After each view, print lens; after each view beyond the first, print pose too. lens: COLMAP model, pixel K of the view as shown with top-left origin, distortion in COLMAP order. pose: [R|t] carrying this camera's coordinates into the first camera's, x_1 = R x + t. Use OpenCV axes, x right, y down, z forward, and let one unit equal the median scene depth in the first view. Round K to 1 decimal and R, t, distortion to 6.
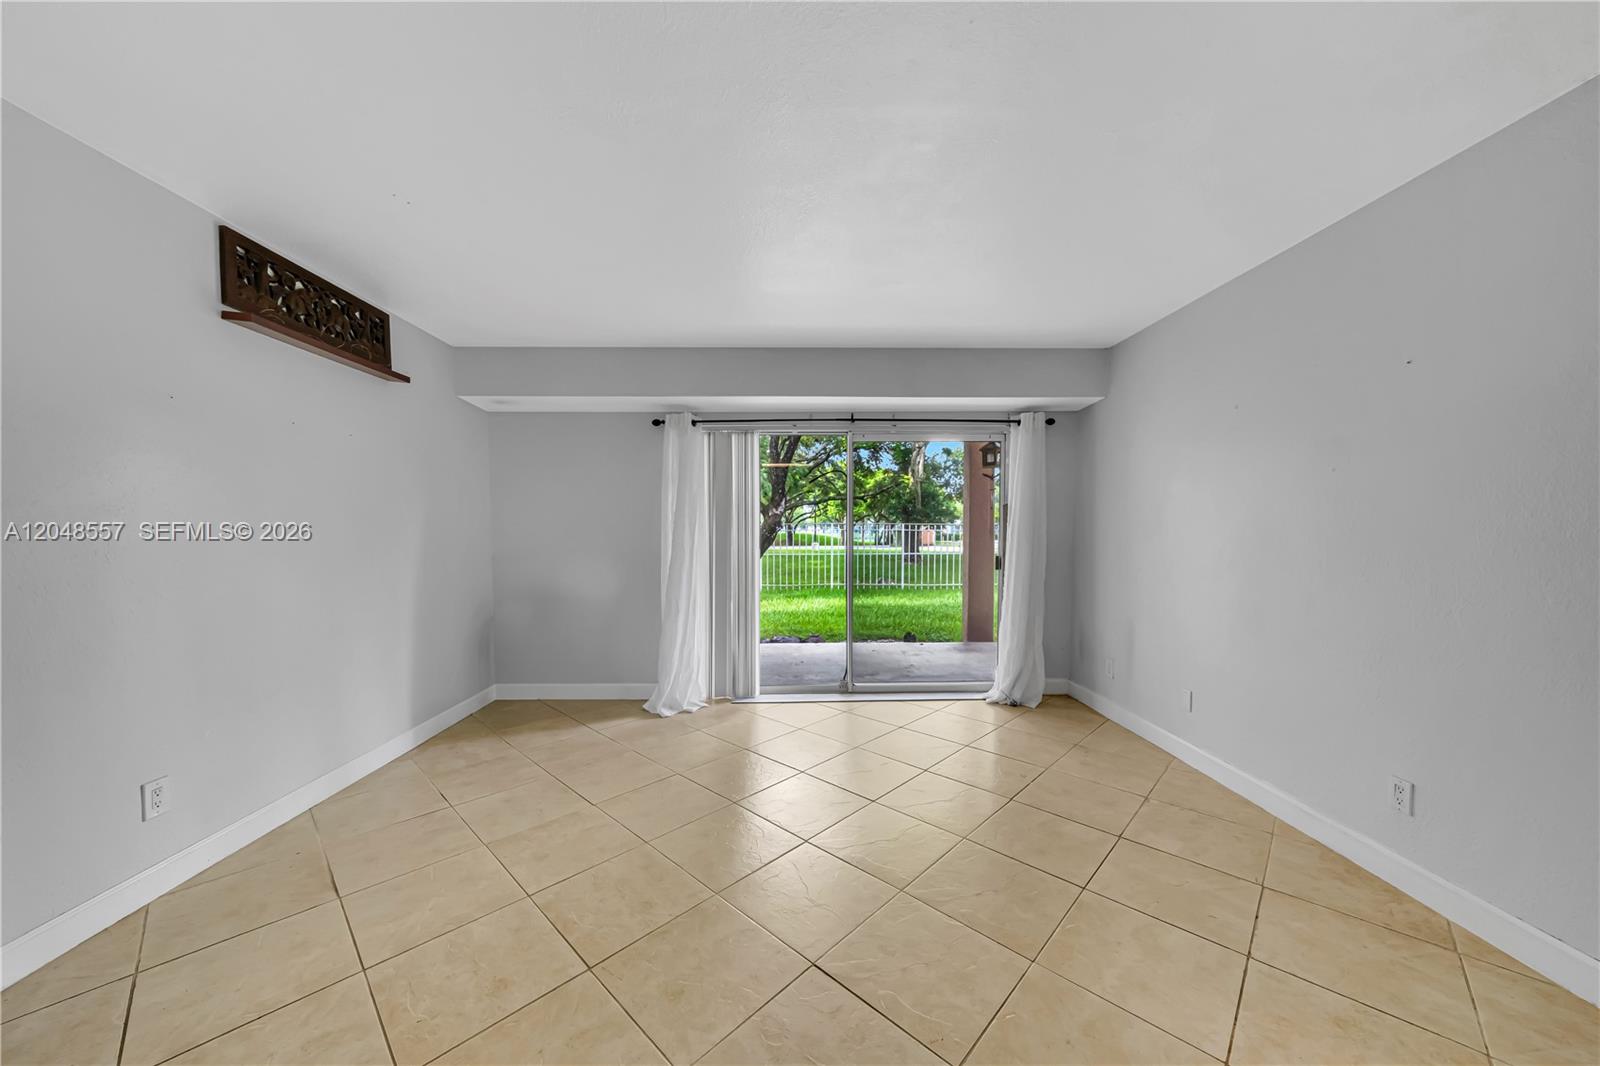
lens RADIAL K [[558.4, 0, 805.3], [0, 558.4, 551.1], [0, 0, 1]] dist [-0.001646, -0.000083]
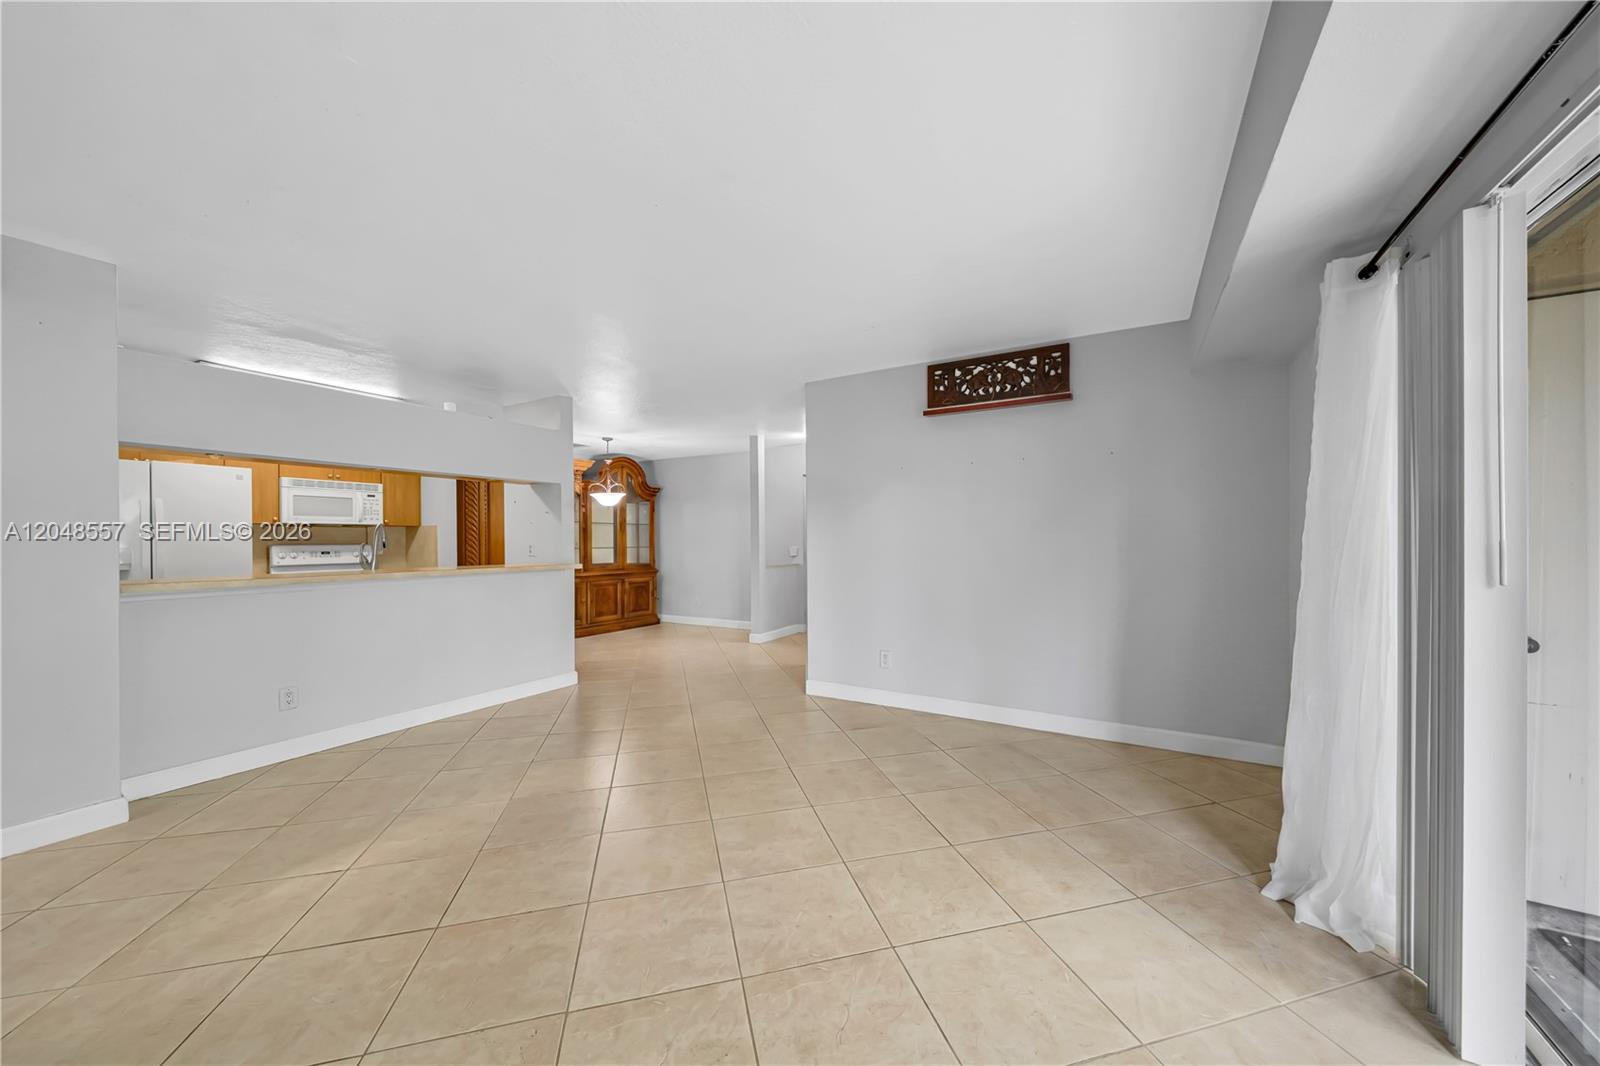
lens RADIAL K [[558.4, 0, 805.3], [0, 558.4, 551.1], [0, 0, 1]] dist [-0.001646, -0.000083]
pose [[-0.525837, 0.025038, -0.850217, 0.379534], [-0.024681, 0.998697, 0.044675, -0.029112], [0.850227, 0.044476, -0.524534, 0.870769]]
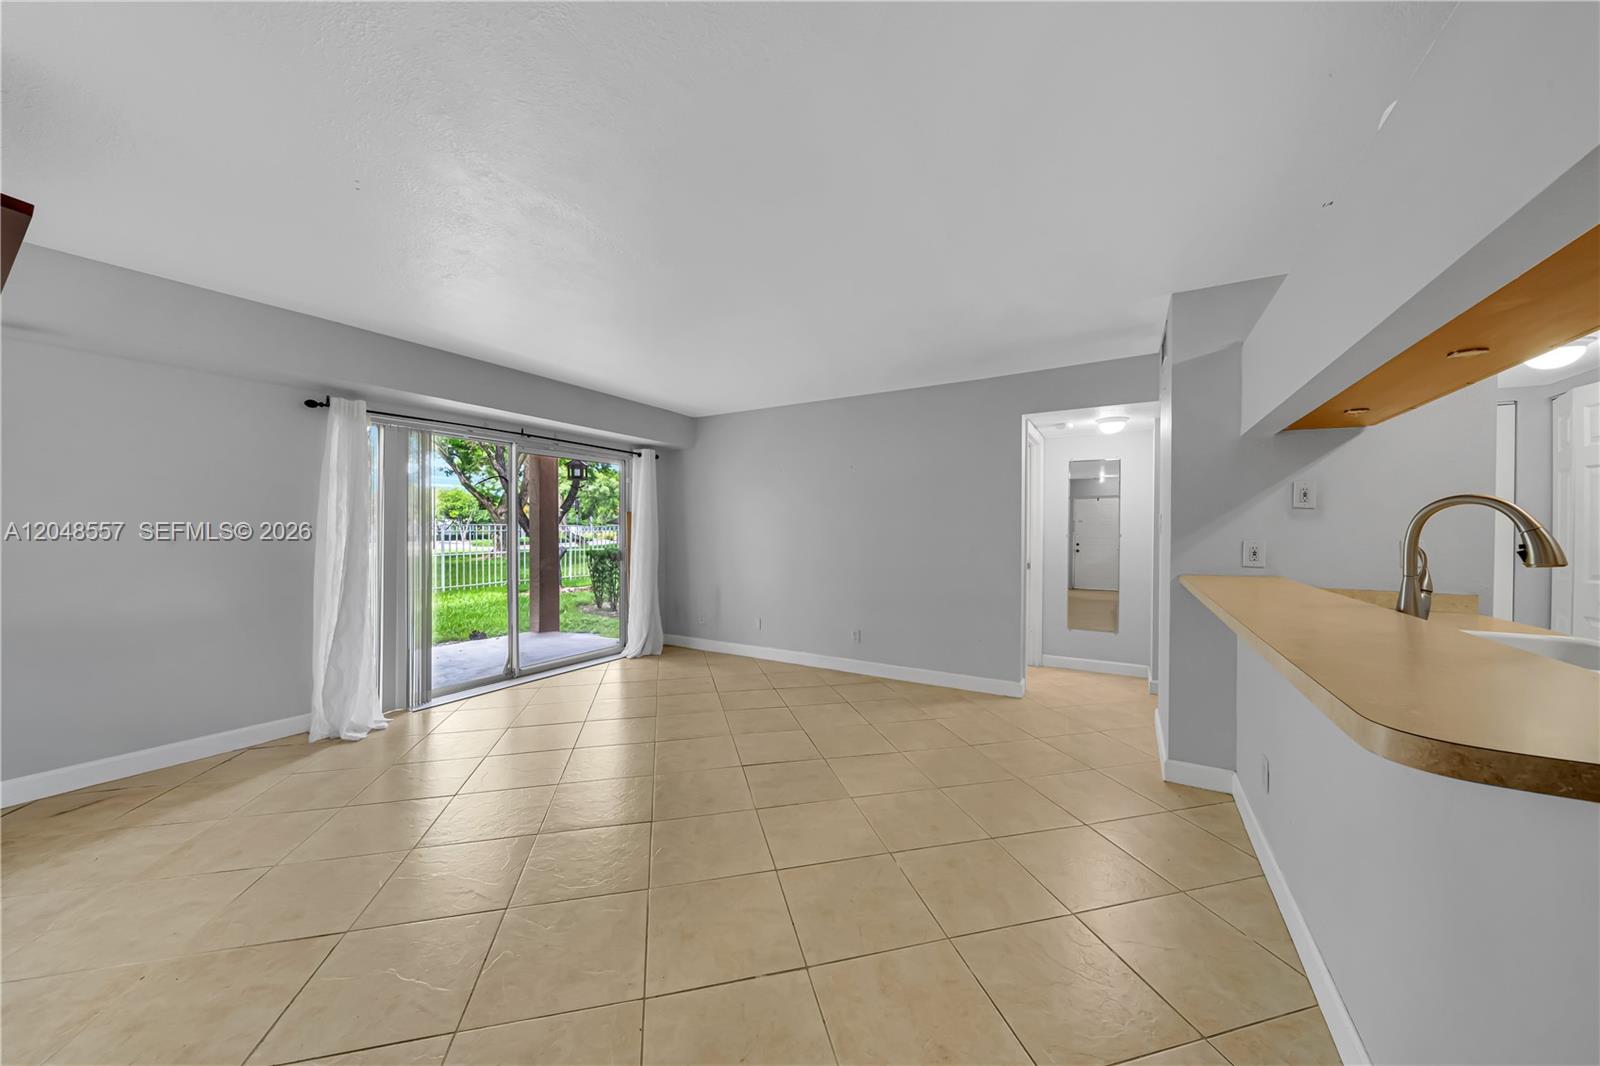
lens RADIAL K [[540.3, 0, 805.7], [0, 540.3, 532.2], [0, 0, 1]] dist [-0.003196, -0.000034]
pose [[0.525038, 0.004242, 0.851068, -0.565453], [0.024810, 0.999486, -0.020287, 0.001492], [-0.850717, 0.031767, 0.524663, -0.060960]]
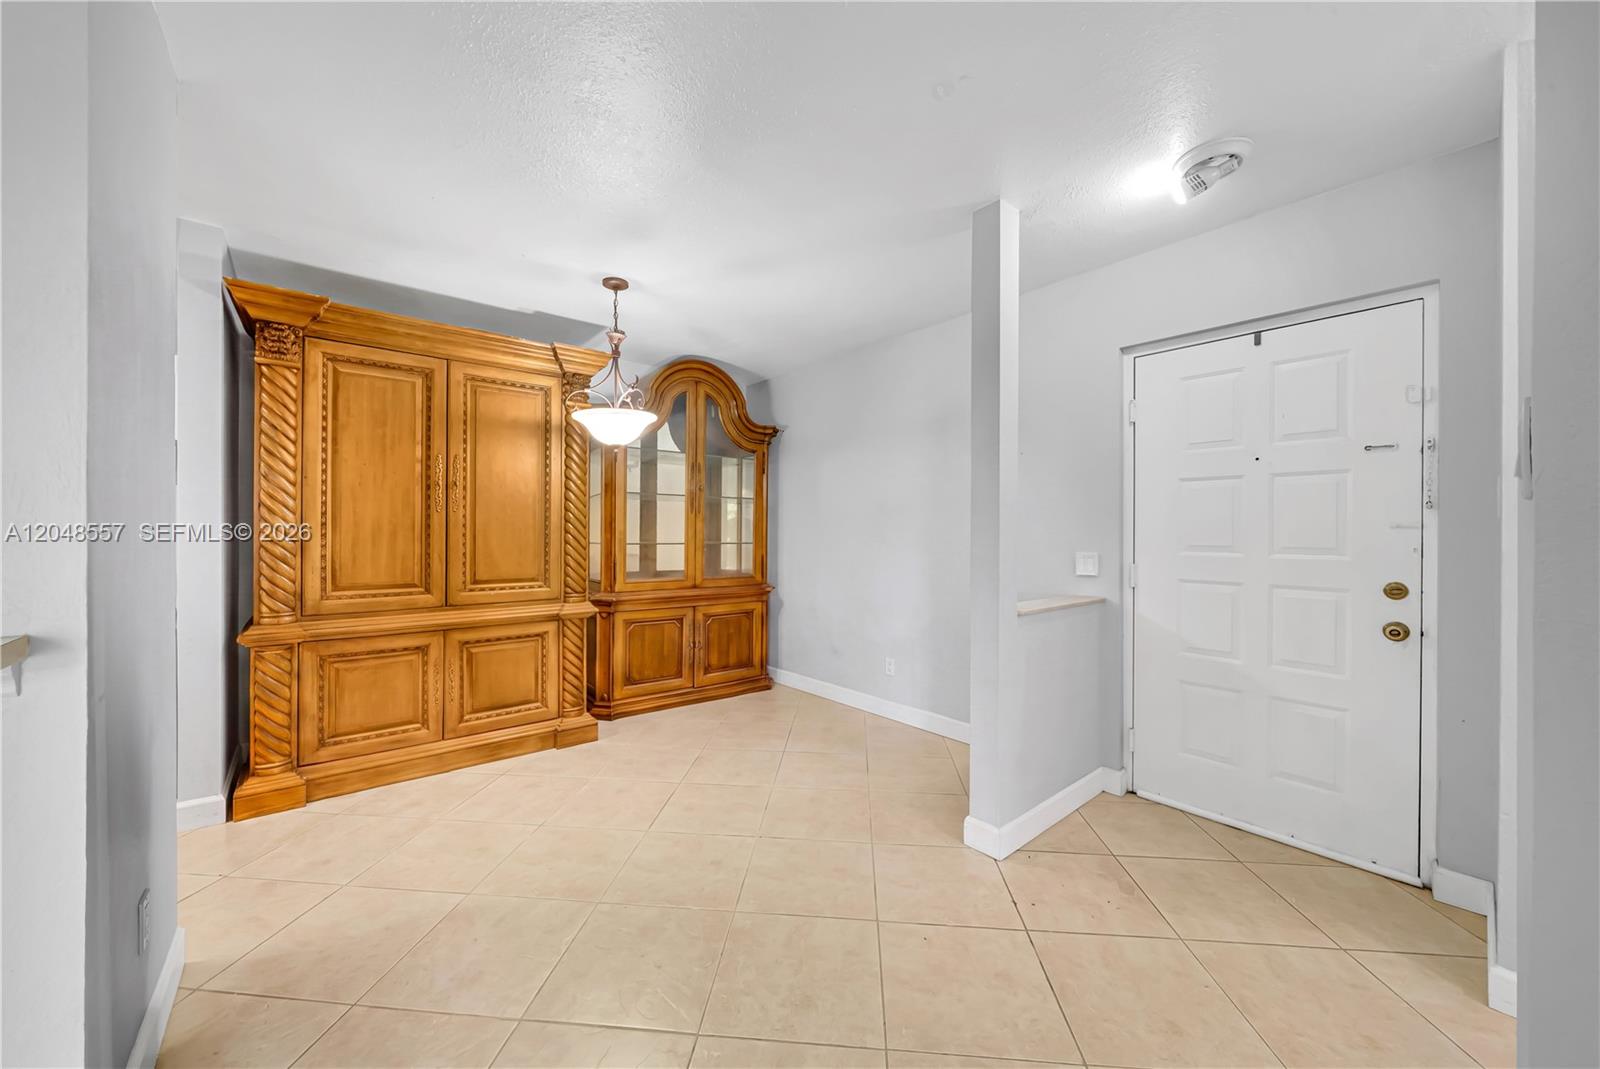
lens RADIAL K [[538.1, 0, 800.0], [0, 538.1, 534.5], [0, 0, 1]] dist [-0.025948, -0.000001]
pose [[-0.771276, 0.001413, -0.636499, -0.475933], [-0.027536, 0.998987, 0.035585, 0.006866], [0.635905, 0.044973, -0.770456, 0.153405]]
